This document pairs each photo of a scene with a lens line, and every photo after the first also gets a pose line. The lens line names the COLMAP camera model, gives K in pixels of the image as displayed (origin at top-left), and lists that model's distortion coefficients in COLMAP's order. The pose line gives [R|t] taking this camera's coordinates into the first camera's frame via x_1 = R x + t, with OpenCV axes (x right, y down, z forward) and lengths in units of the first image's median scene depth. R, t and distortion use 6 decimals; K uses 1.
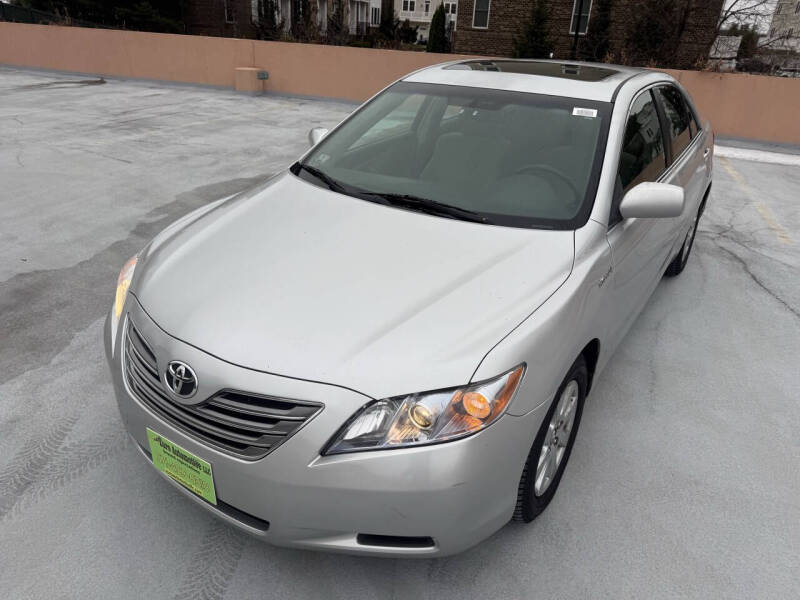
lens RADIAL K [[565.1, 0, 404.3], [0, 565.1, 305.1], [0, 0, 1]] dist [0.021850, -0.024368]
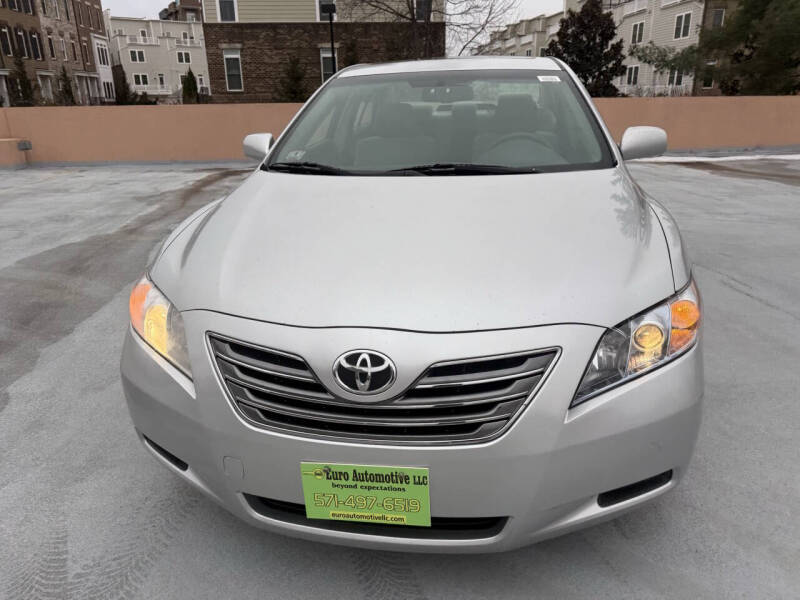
lens RADIAL K [[565.1, 0, 403.2], [0, 565.1, 295.9], [0, 0, 1]] dist [0.021850, -0.024368]
pose [[0.907971, -0.198071, 0.369265, -0.126800], [0.239468, 0.968424, -0.069361, 0.019781], [-0.343867, 0.151404, 0.926732, 0.052509]]
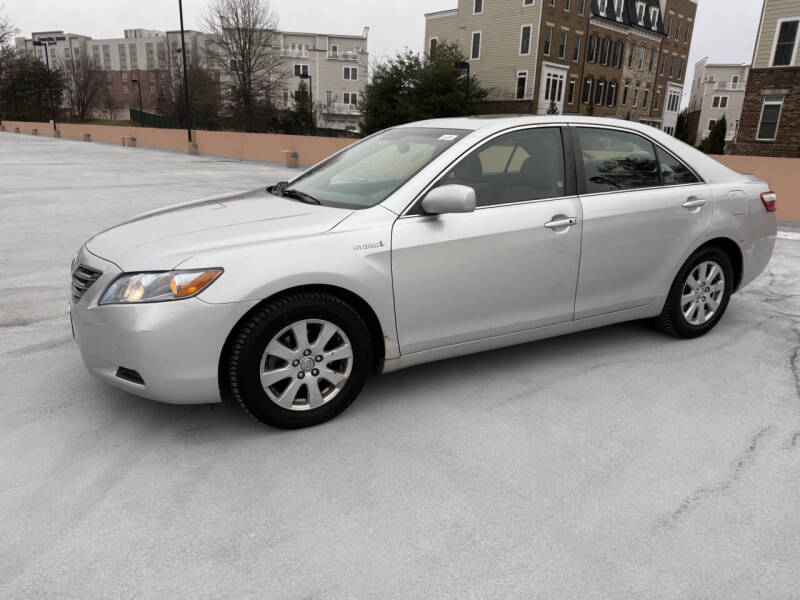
lens RADIAL K [[565.1, 0, 400.2], [0, 565.1, 306.7], [0, 0, 1]] dist [0.021850, -0.024368]
pose [[0.876760, 0.116272, -0.466661, 0.218509], [-0.201470, 0.969885, -0.136867, 0.051330], [0.436694, 0.214018, 0.873782, -0.004941]]
